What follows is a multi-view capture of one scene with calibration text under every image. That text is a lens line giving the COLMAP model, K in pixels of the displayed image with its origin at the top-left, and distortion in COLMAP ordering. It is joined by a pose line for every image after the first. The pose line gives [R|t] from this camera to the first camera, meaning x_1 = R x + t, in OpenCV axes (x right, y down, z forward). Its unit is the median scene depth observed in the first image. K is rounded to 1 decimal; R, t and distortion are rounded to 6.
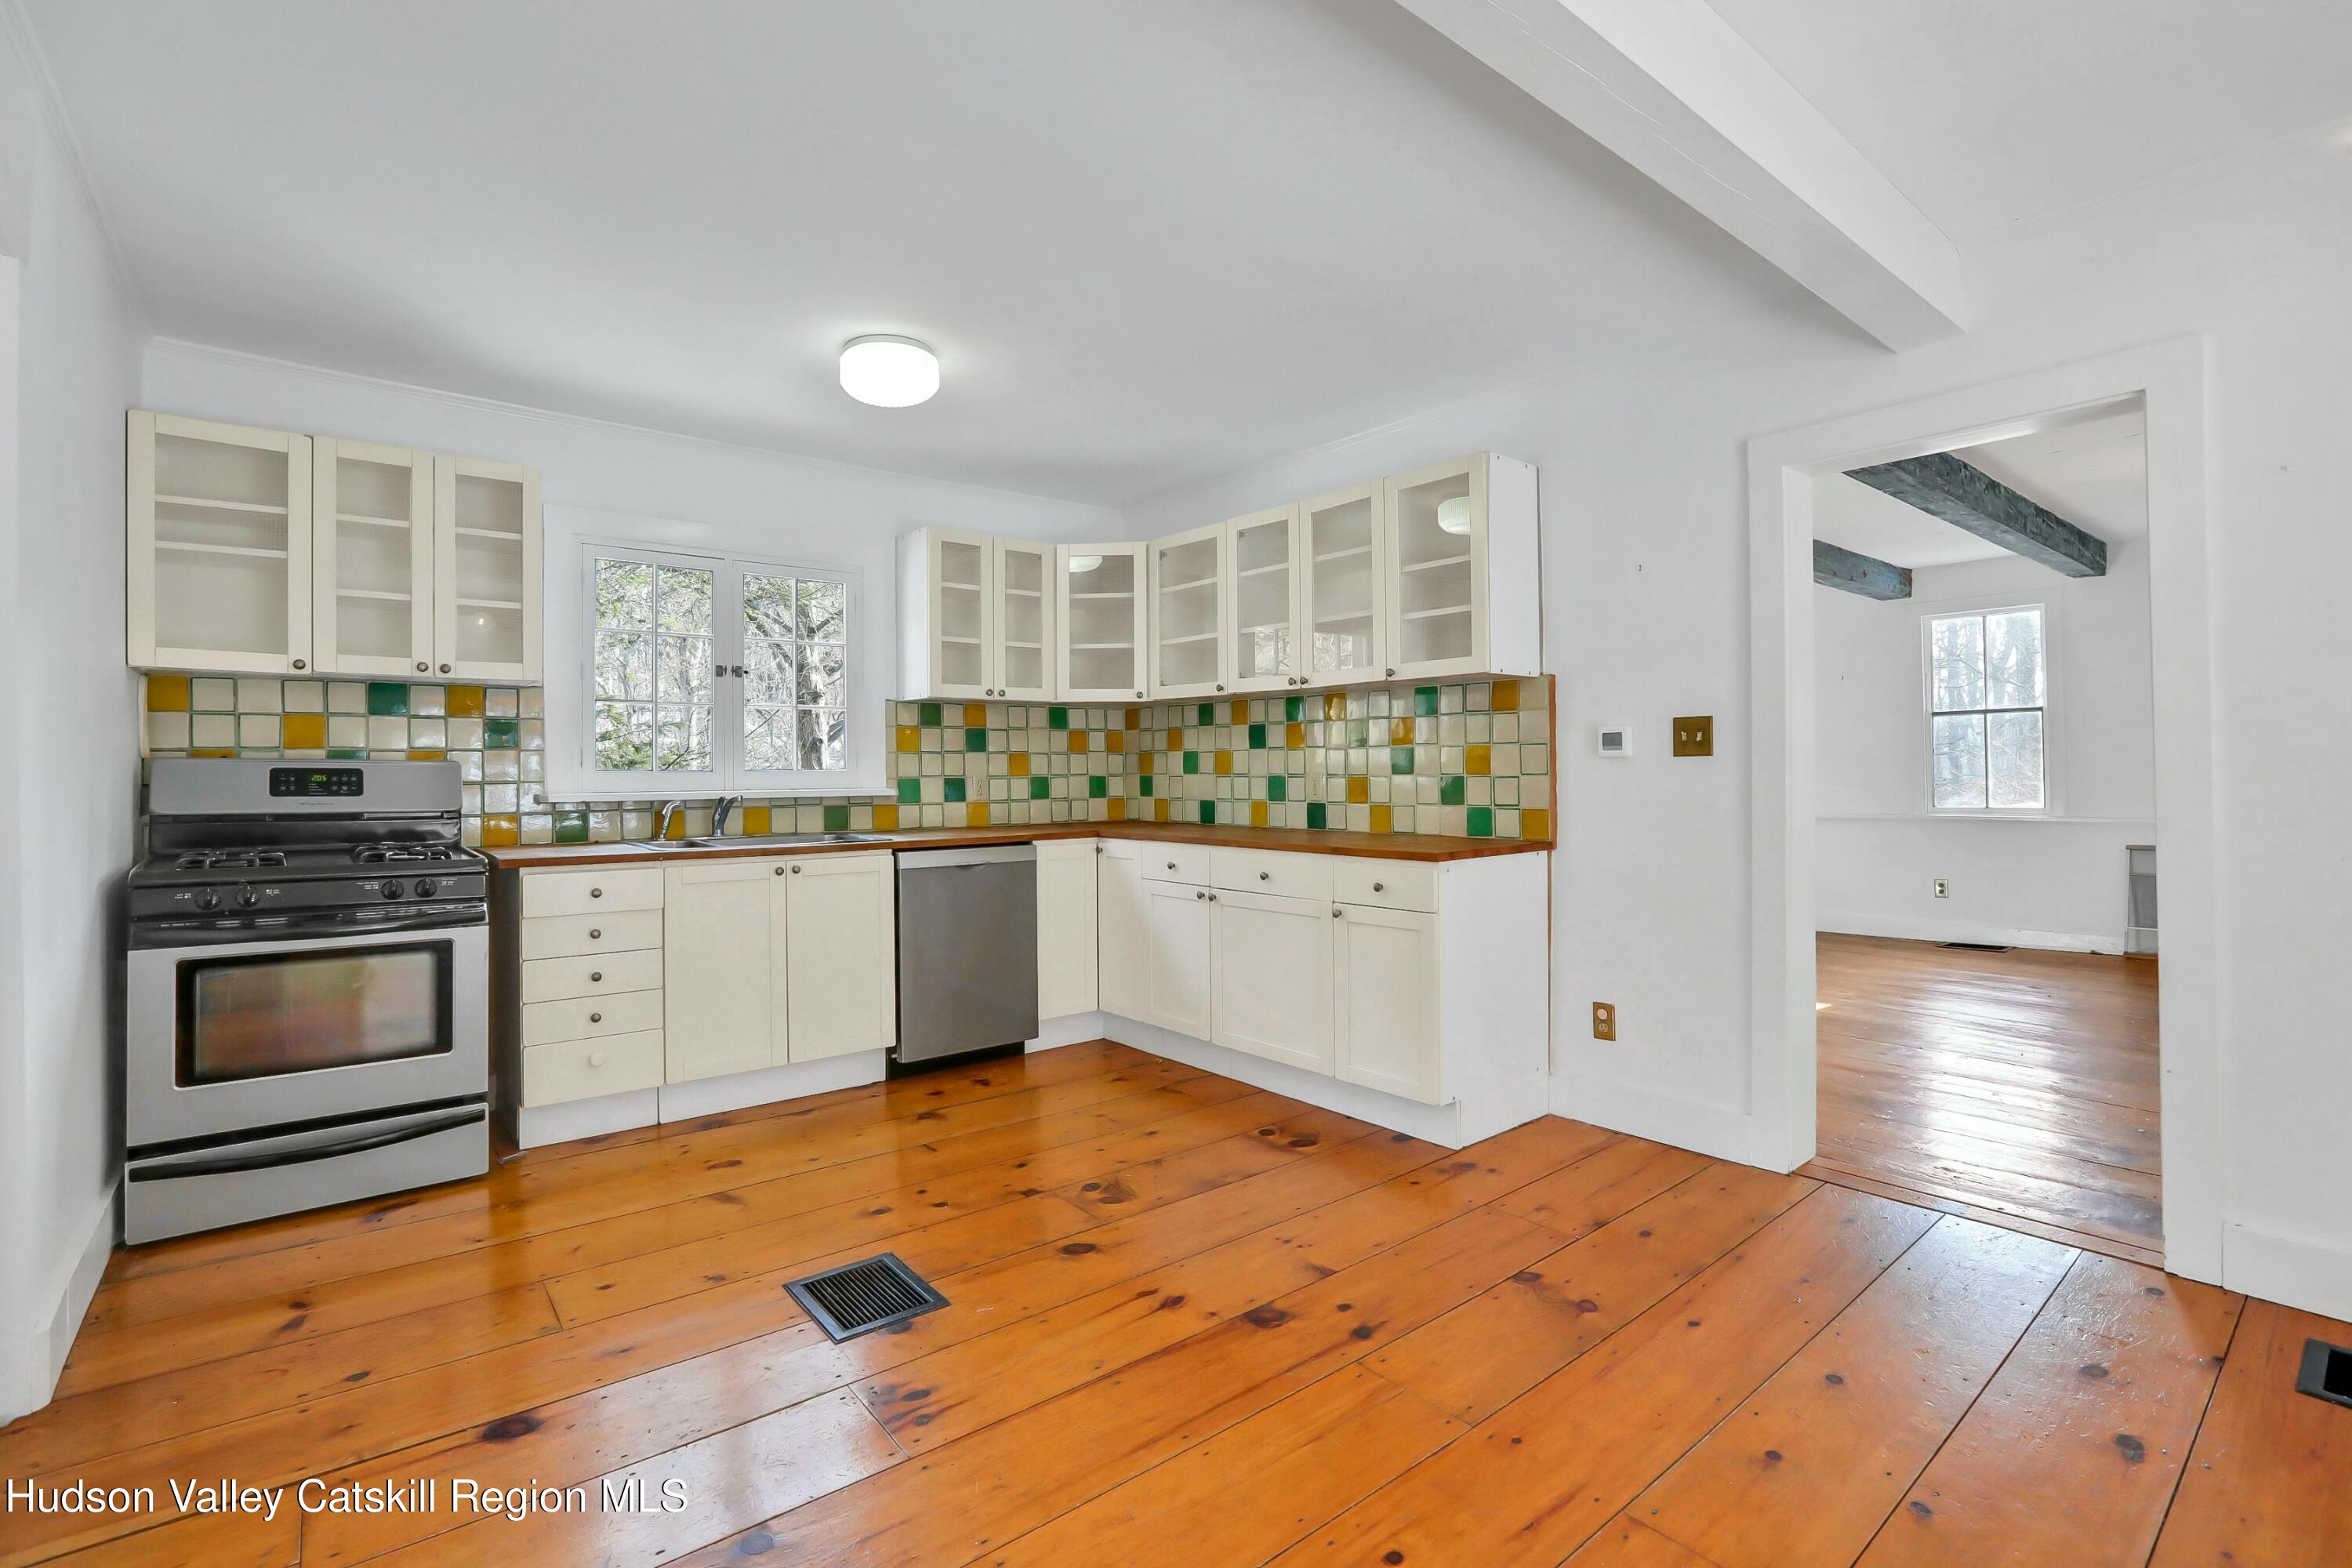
lens RADIAL K [[1070.4, 0, 1160.2], [0, 1070.4, 771.8], [0, 0, 1]] dist [-0.048934, 0.015958]
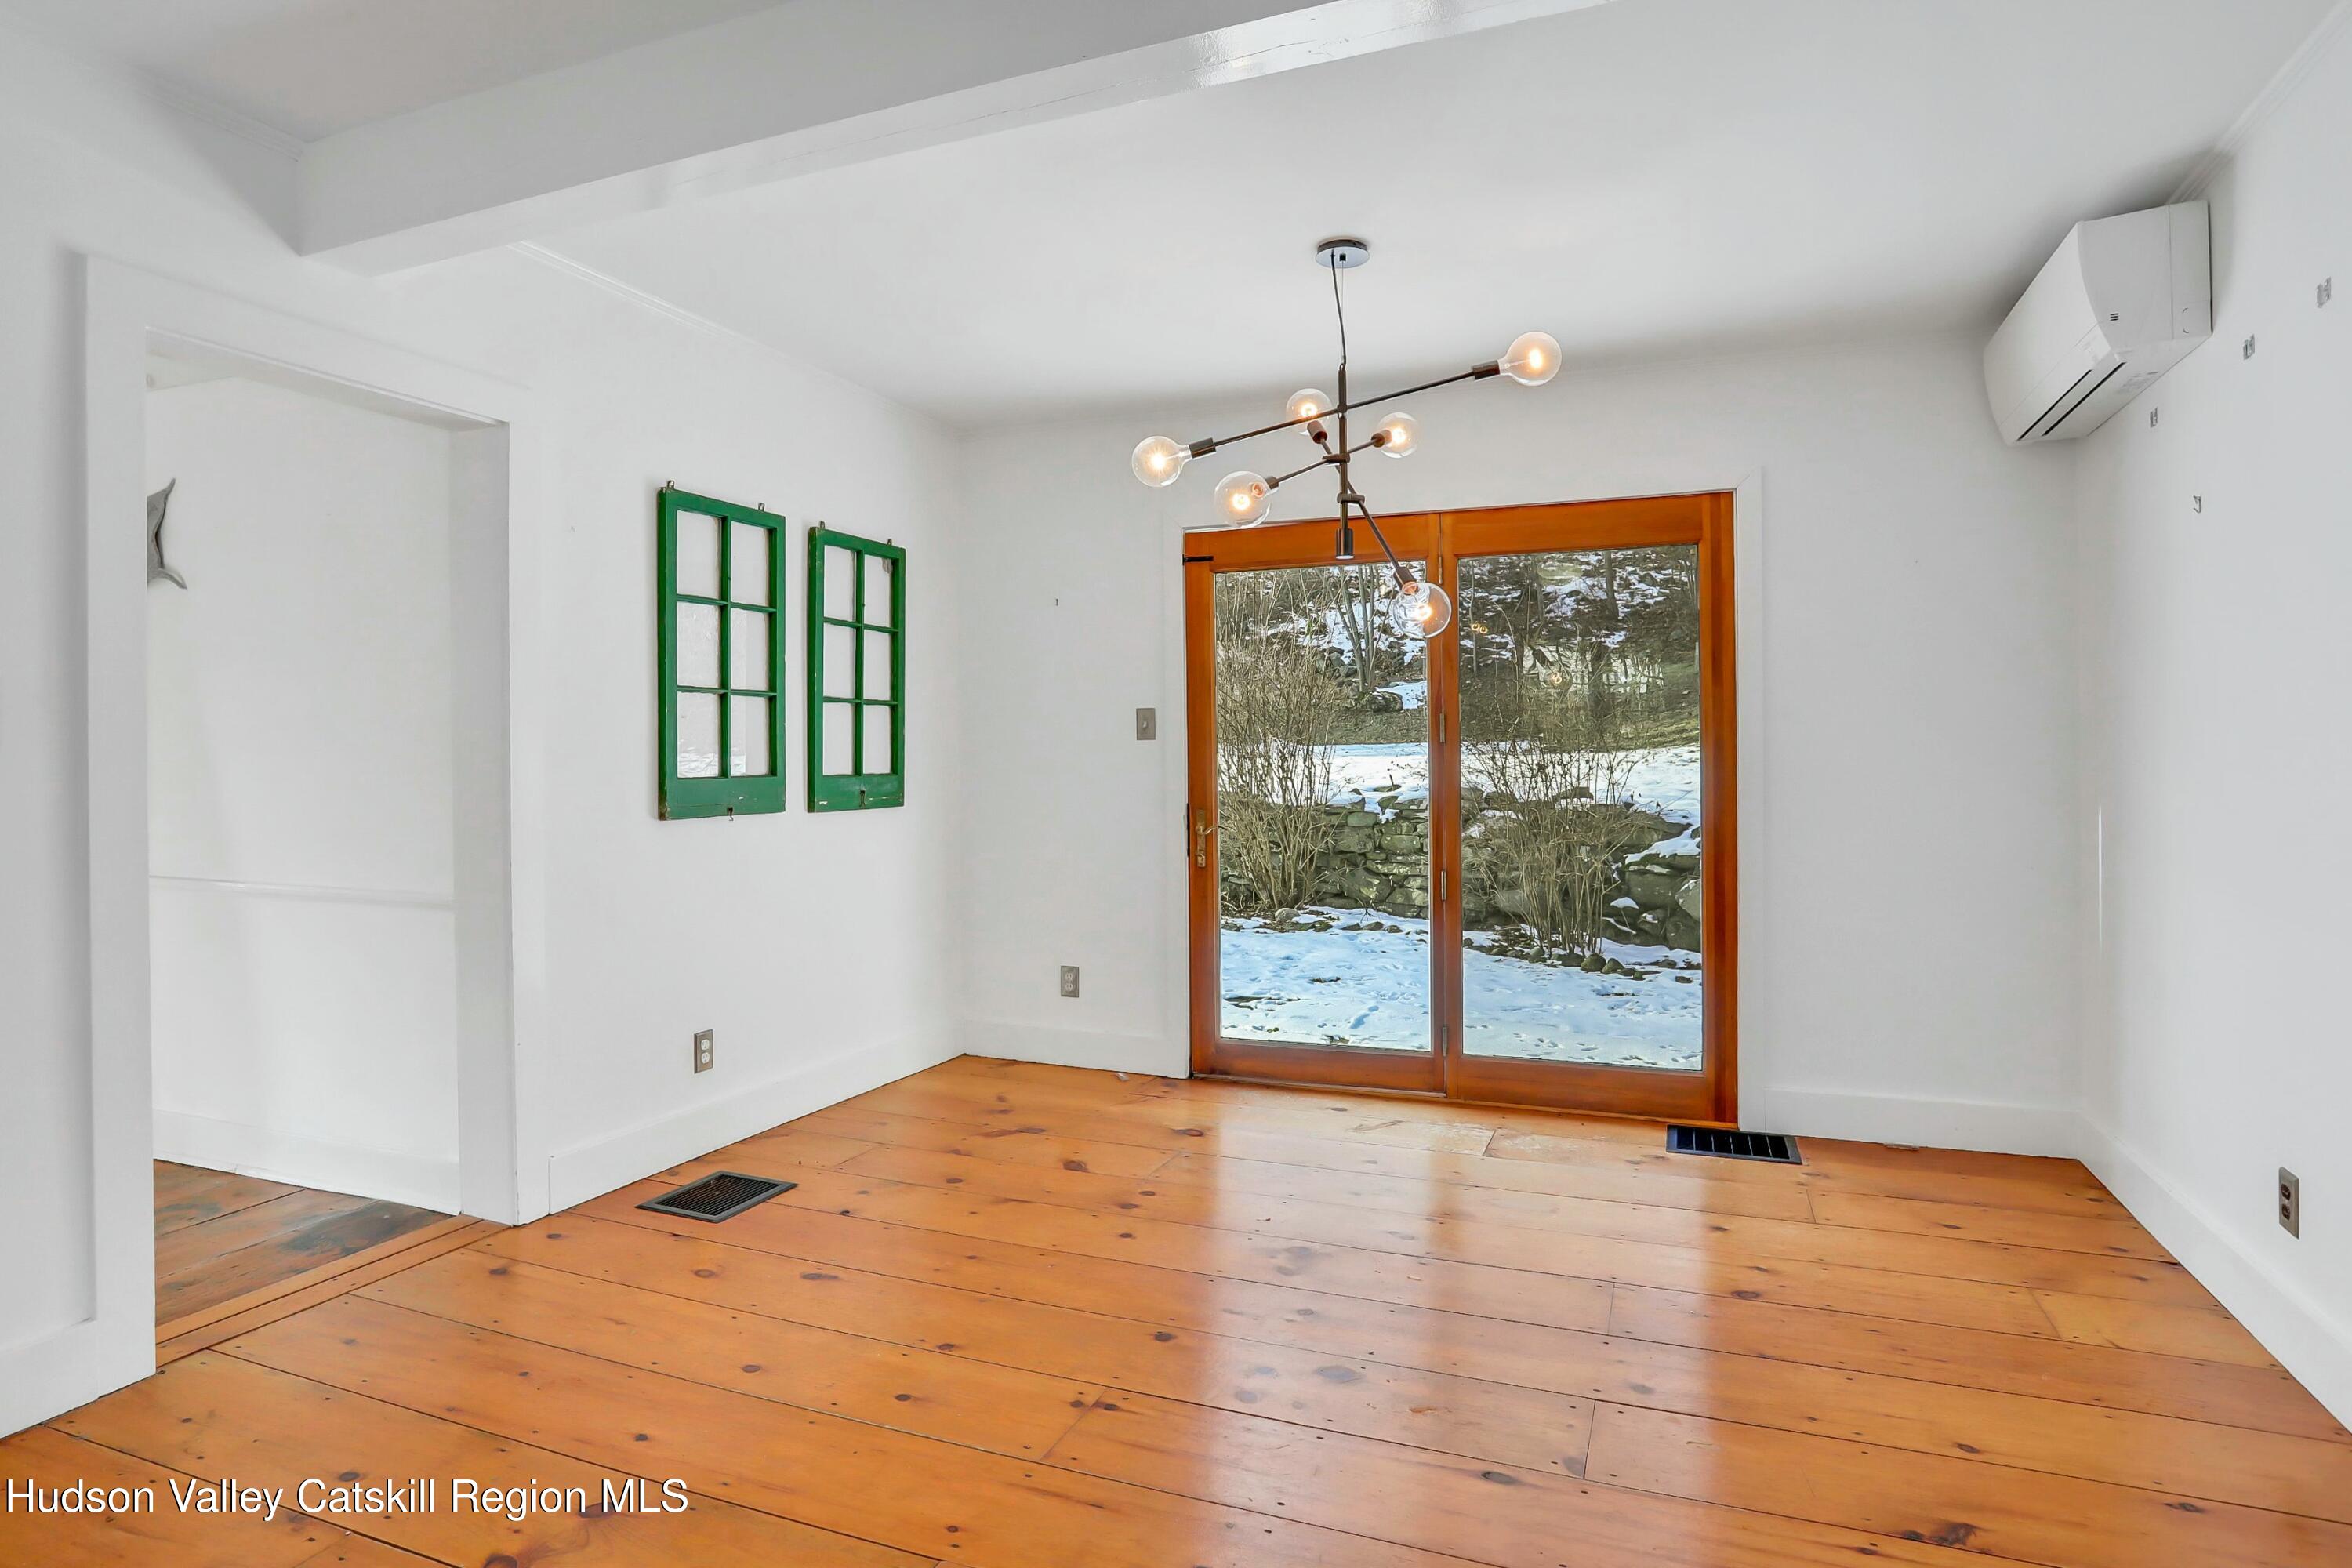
lens RADIAL K [[1253.8, 0, 1176.0], [0, 1253.8, 784.0], [0, 0, 1]] dist [-0.013633, 0.000021]
pose [[-0.491018, -0.001043, 0.871149, -0.352256], [0.009156, 0.999938, 0.006358, 0.014721], [-0.871102, 0.011099, -0.490977, 0.740530]]
